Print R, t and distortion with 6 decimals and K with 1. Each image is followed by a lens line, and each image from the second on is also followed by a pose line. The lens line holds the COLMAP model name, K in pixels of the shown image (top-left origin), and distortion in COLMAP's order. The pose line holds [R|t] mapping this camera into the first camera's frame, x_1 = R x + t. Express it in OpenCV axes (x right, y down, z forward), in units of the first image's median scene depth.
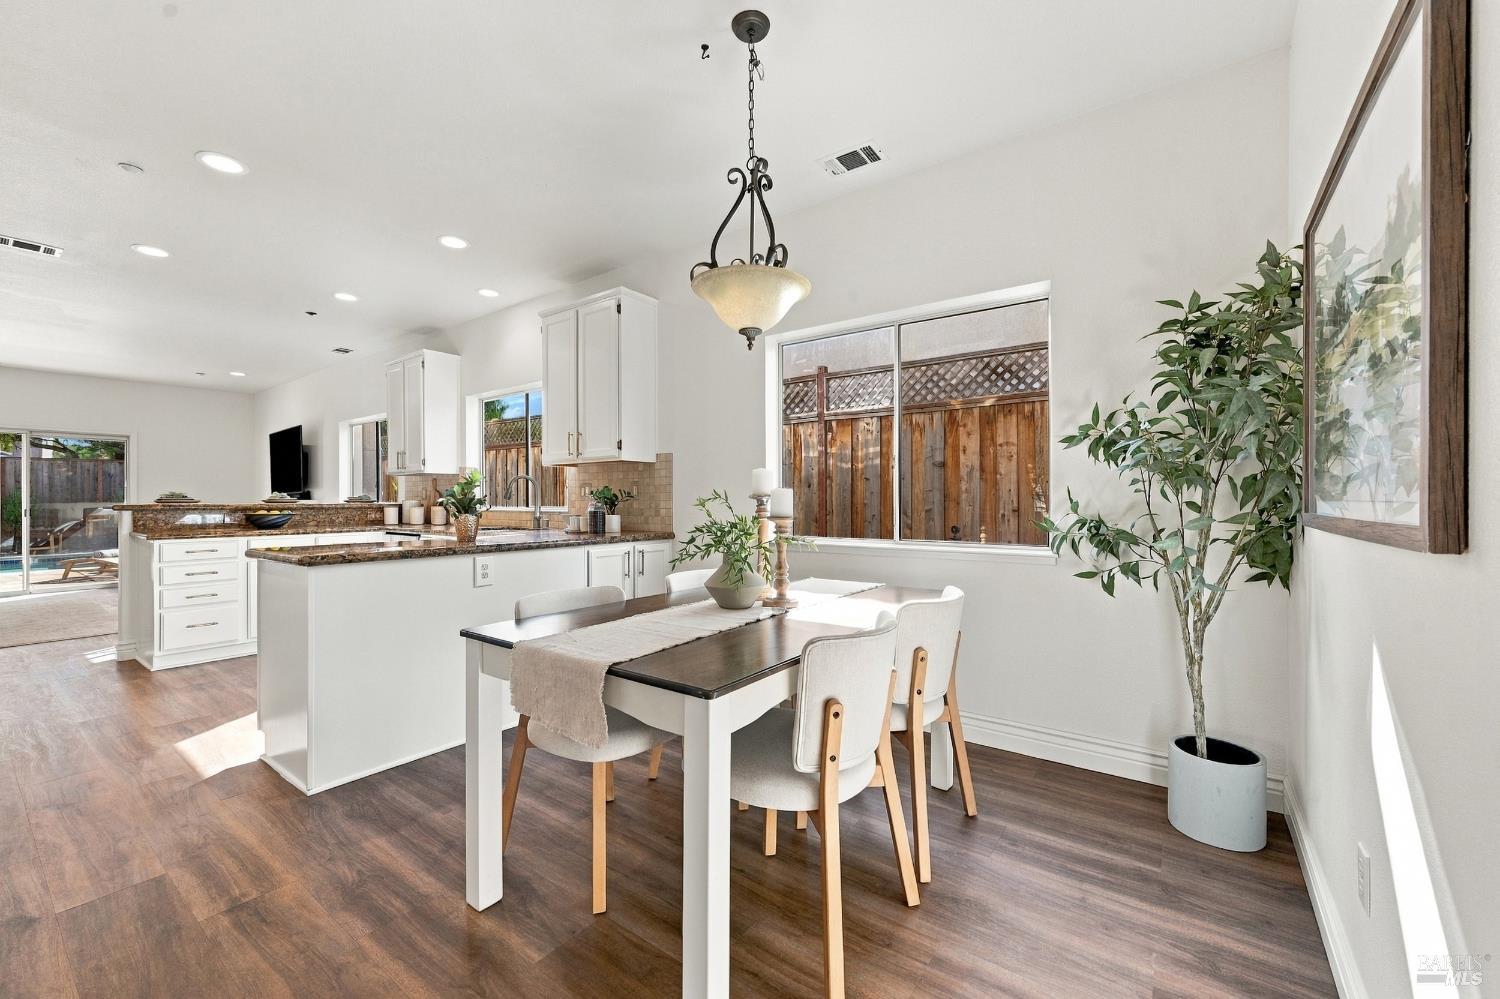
lens RADIAL K [[606.8, 0, 748.4], [0, 606.8, 501.4], [0, 0, 1]] dist [-0.000801, 0.000843]
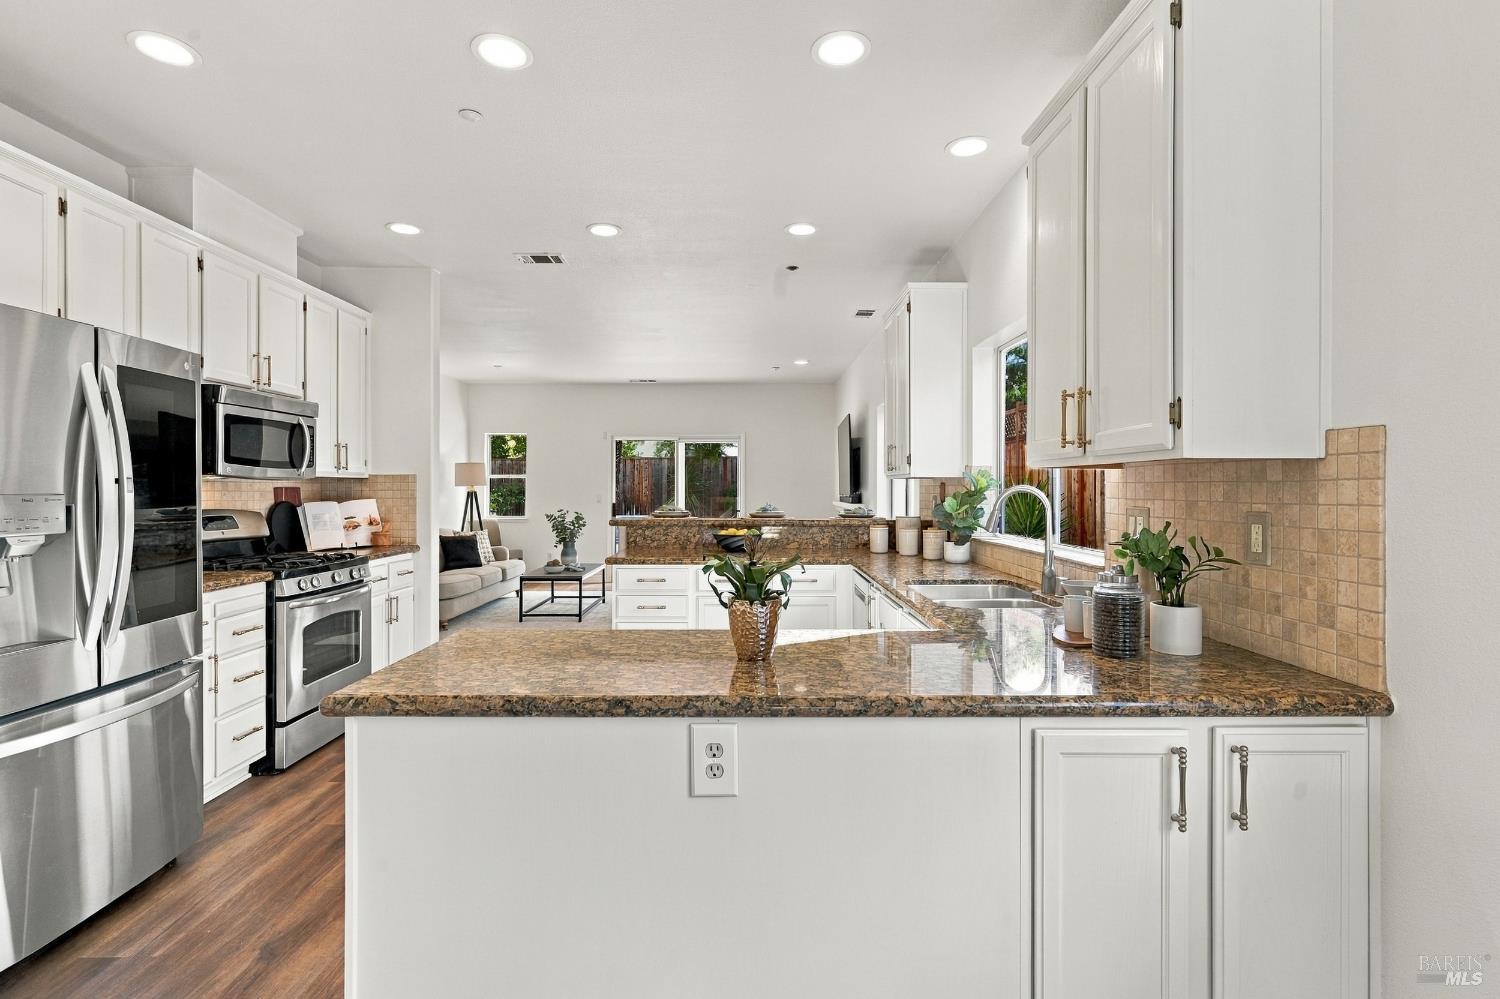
lens RADIAL K [[742.0, 0, 743.9], [0, 742.0, 488.8], [0, 0, 1]] dist [-0.000382, -0.002219]
pose [[0.601670, 0.004809, -0.798730, -0.023940], [-0.005164, 0.999984, 0.002131, -0.047448], [0.798728, 0.002843, 0.601686, 0.524195]]
